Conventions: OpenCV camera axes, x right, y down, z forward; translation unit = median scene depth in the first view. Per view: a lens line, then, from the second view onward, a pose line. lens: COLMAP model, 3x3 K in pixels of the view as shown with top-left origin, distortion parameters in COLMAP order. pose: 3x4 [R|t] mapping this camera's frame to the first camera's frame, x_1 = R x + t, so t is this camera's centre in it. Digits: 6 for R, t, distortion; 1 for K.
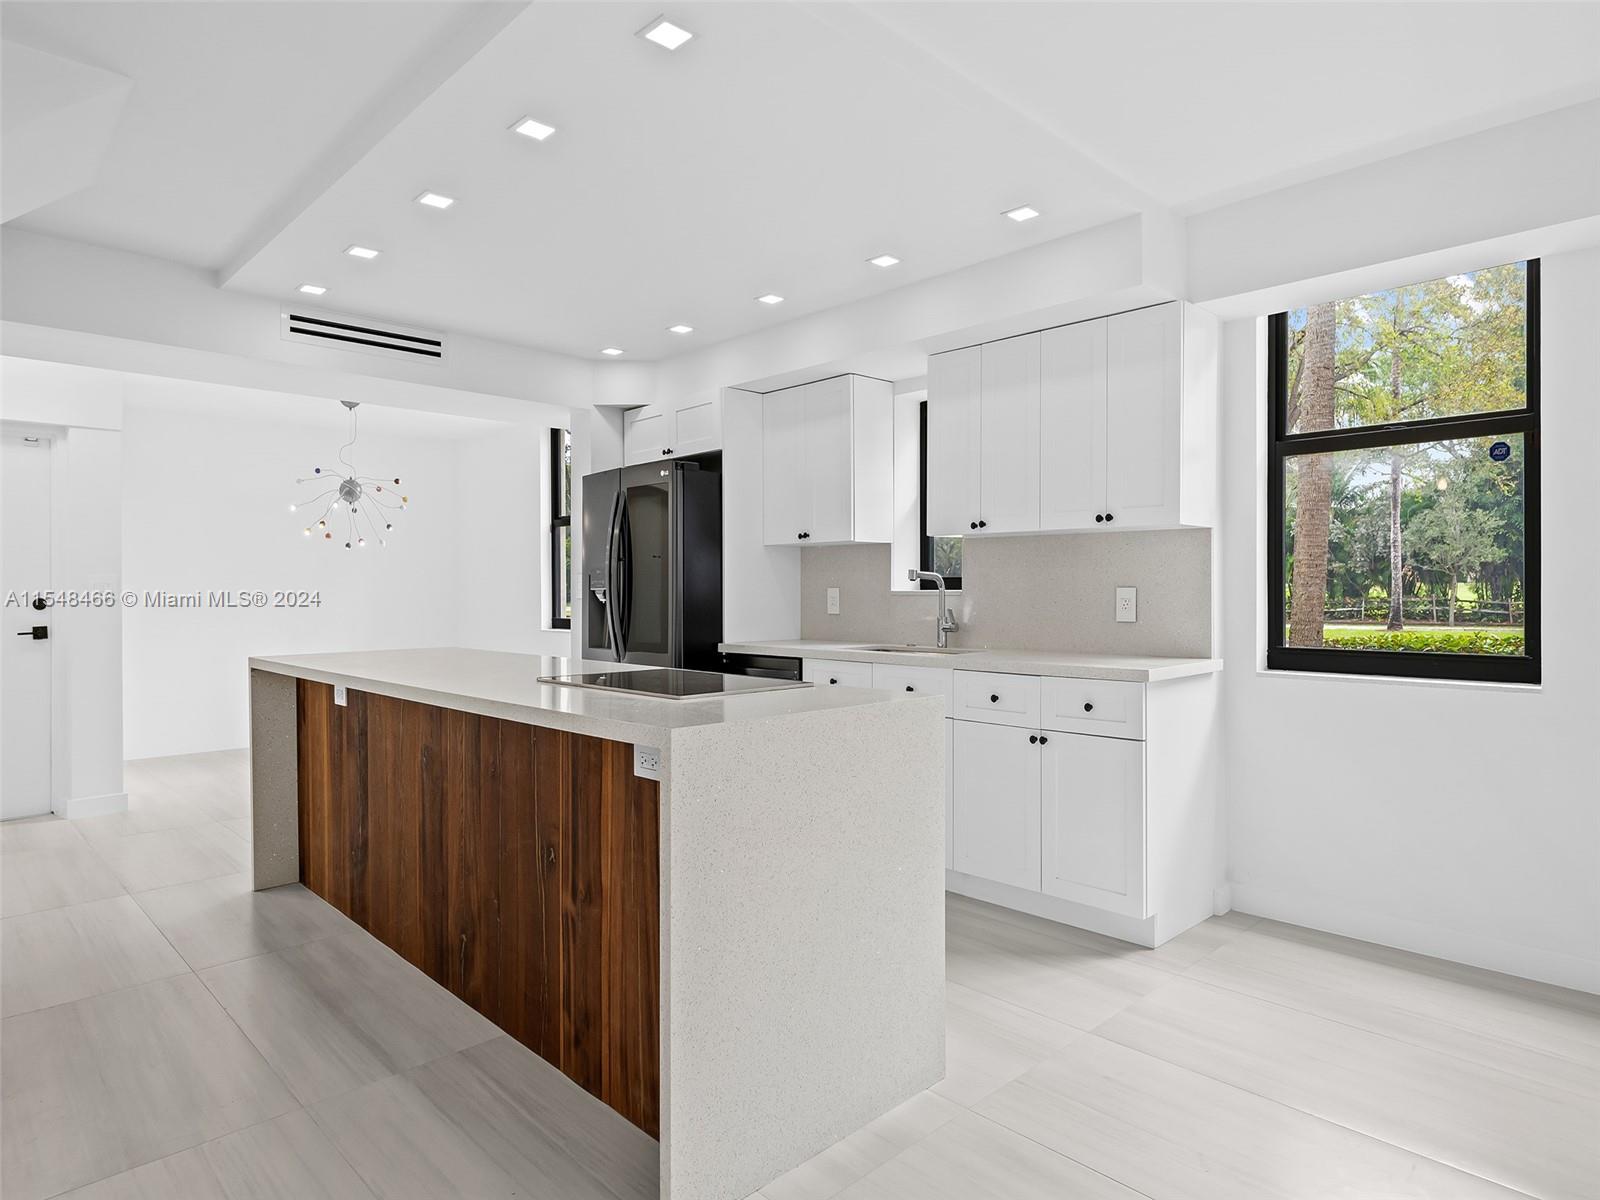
lens RADIAL K [[961.3, 0, 795.6], [0, 961.3, 592.7], [0, 0, 1]] dist [0.019524, -0.000195]
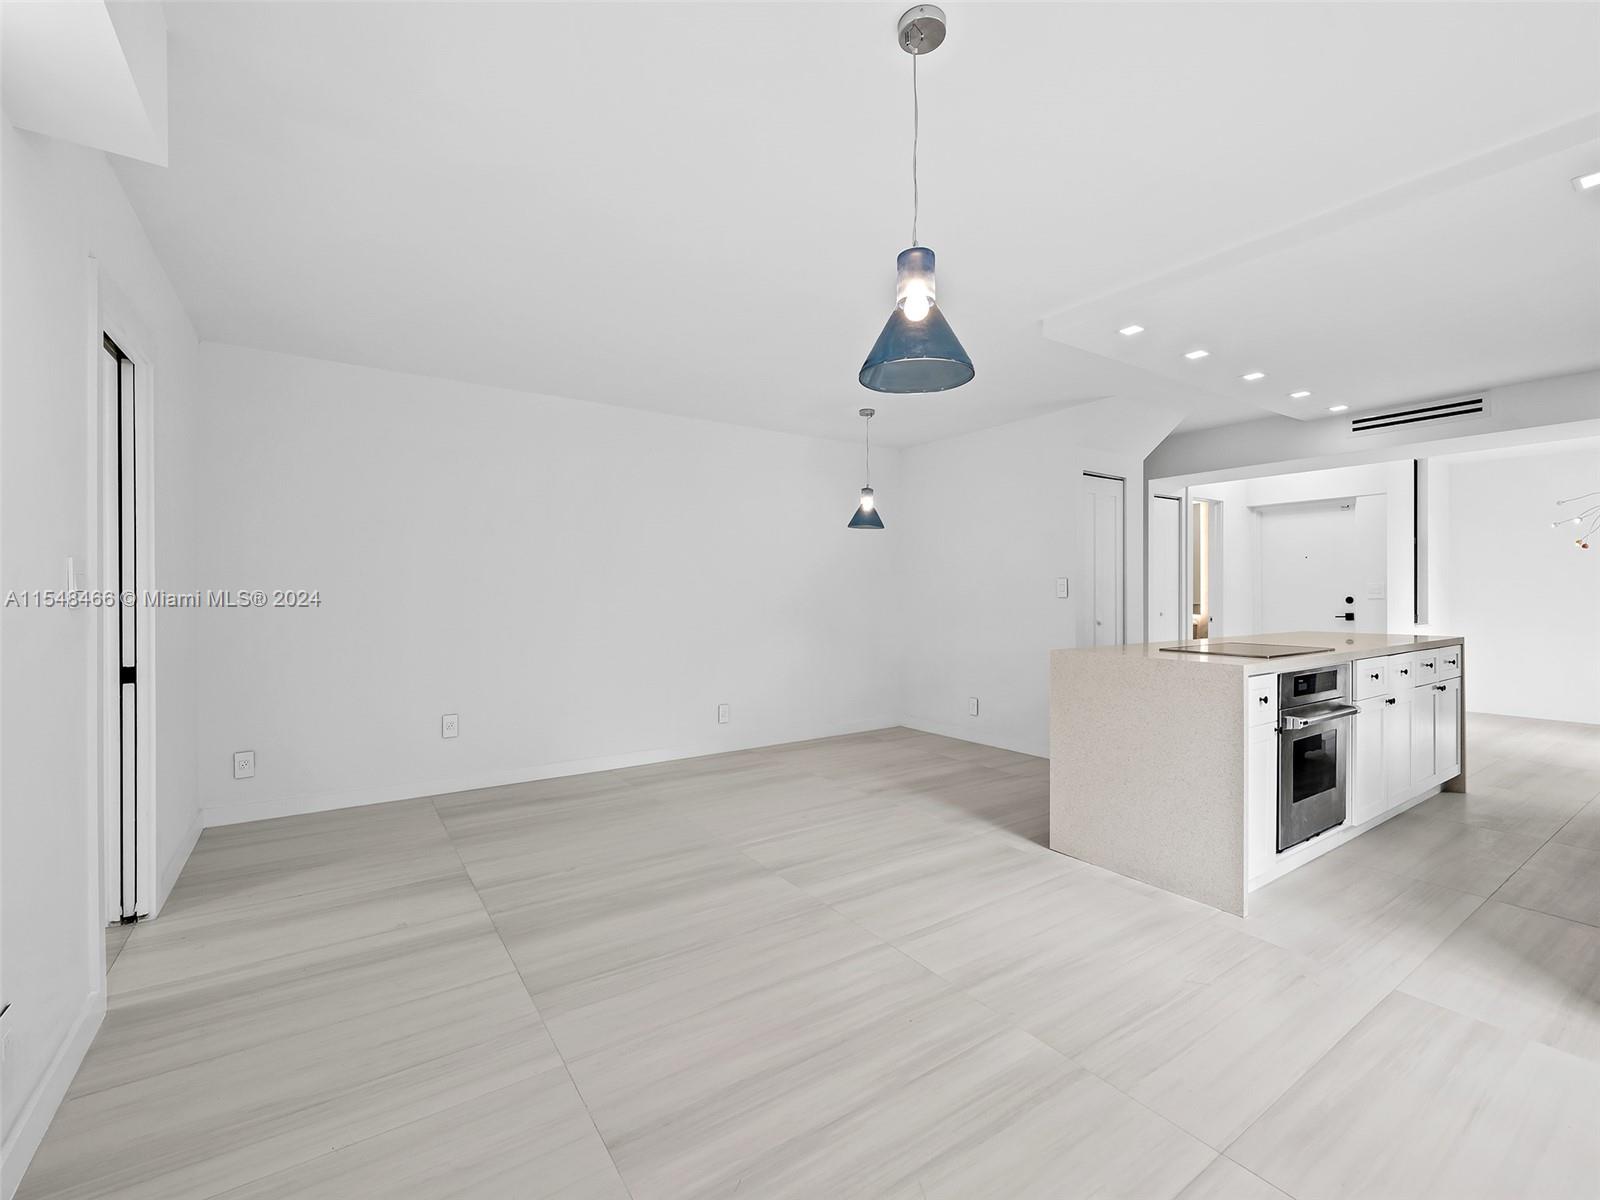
lens RADIAL K [[695.6, 0, 796.9], [0, 695.6, 597.0], [0, 0, 1]] dist [0.001454, -0.000787]
pose [[-0.165996, 0.008426, -0.986090, 0.675747], [0.000774, 0.999964, 0.008415, -0.005711], [0.986126, 0.000634, -0.165997, 0.251177]]
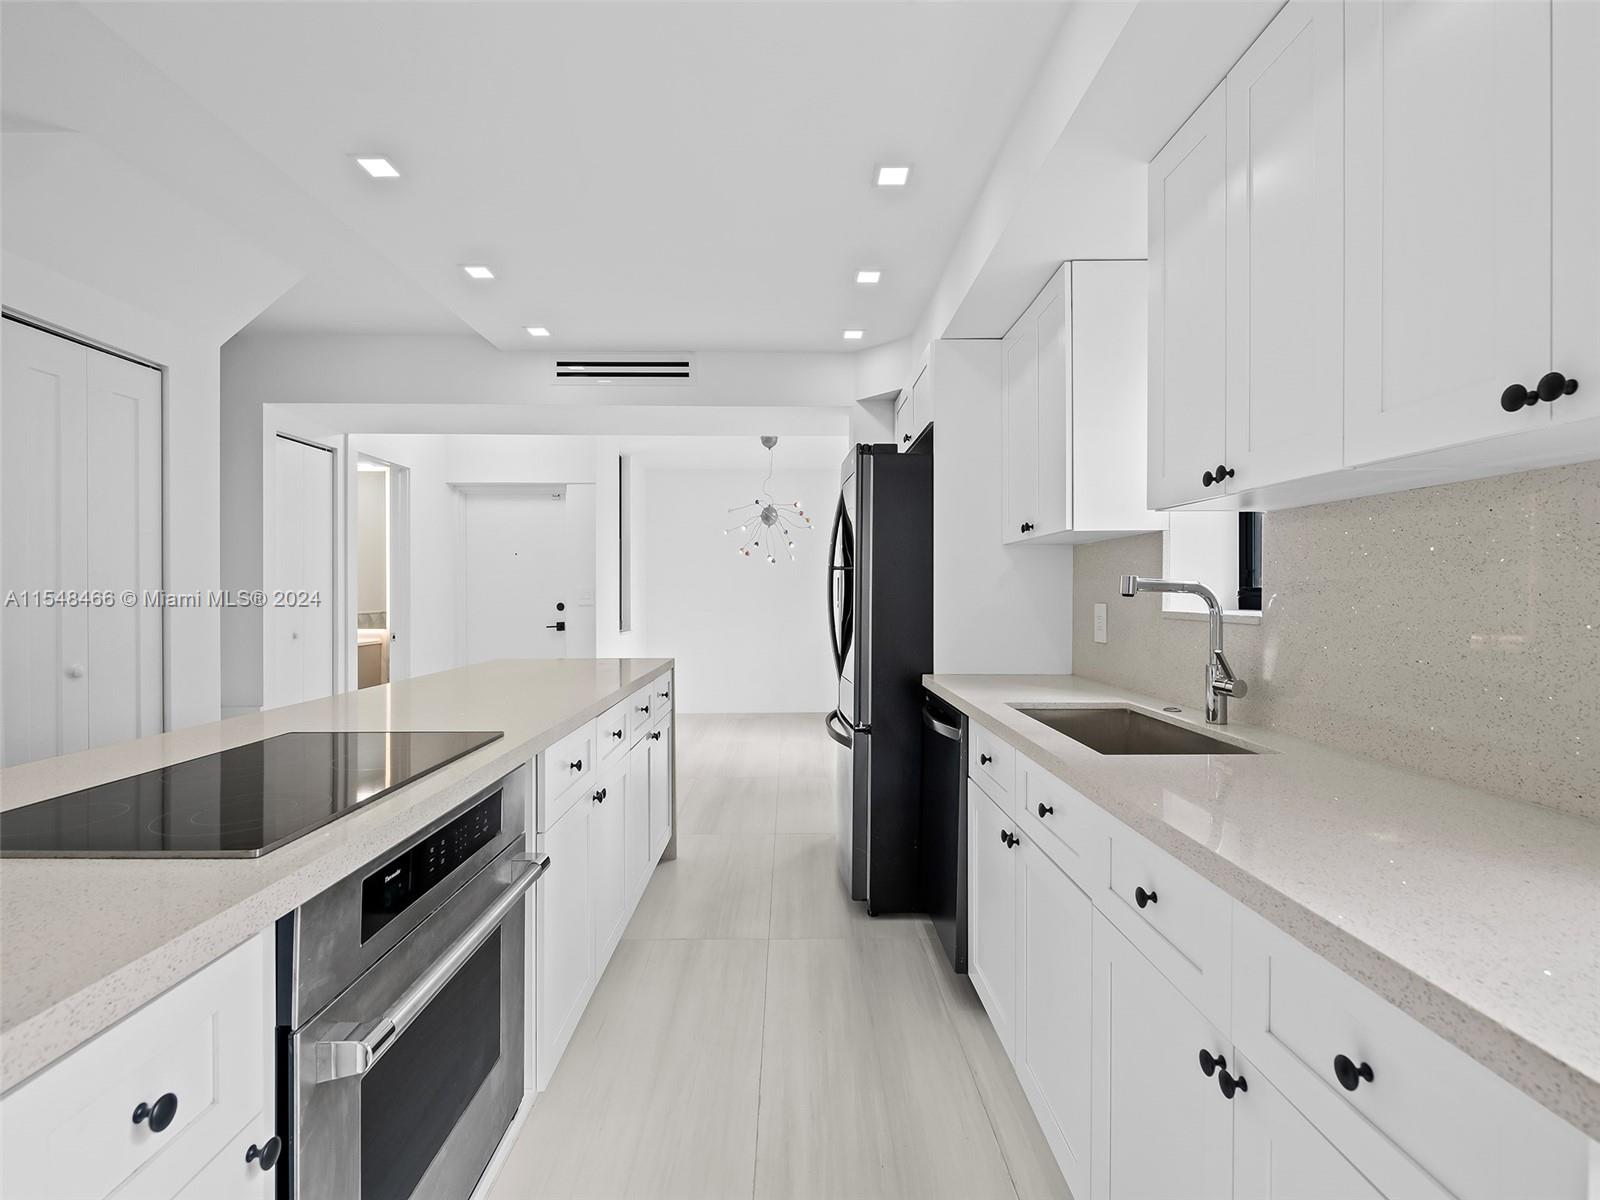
lens RADIAL K [[695.6, 0, 802.7], [0, 695.6, 592.9], [0, 0, 1]] dist [0.001454, -0.000787]
pose [[0.733896, 0.003249, -0.679254, 0.225206], [-0.003553, 0.999993, 0.000944, -0.012473], [0.679253, 0.001720, 0.733903, 0.521006]]
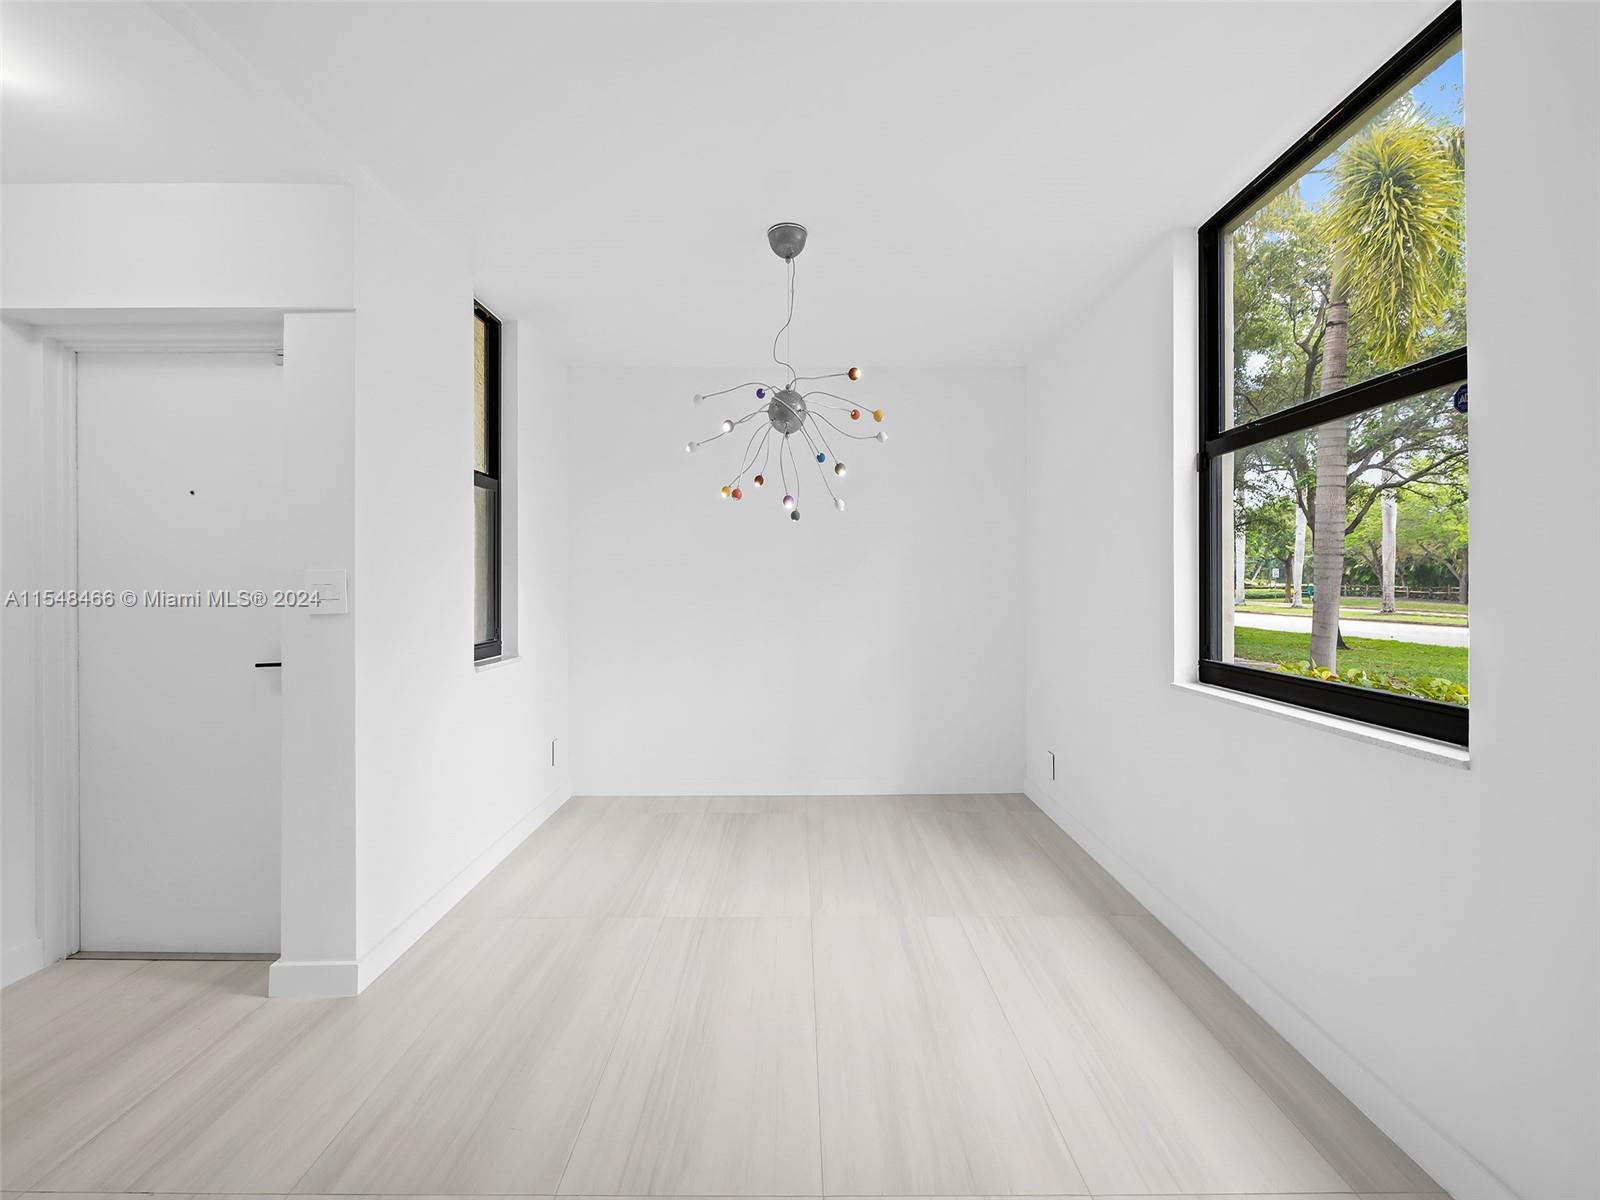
lens RADIAL K [[643.2, 0, 804.7], [0, 643.2, 593.1], [0, 0, 1]] dist [0.001250, -0.000143]
pose [[0.721836, 0.005158, -0.692045, -0.275713], [-0.005640, 0.999983, 0.001570, -0.005909], [0.692041, 0.002770, 0.721853, 1.011226]]
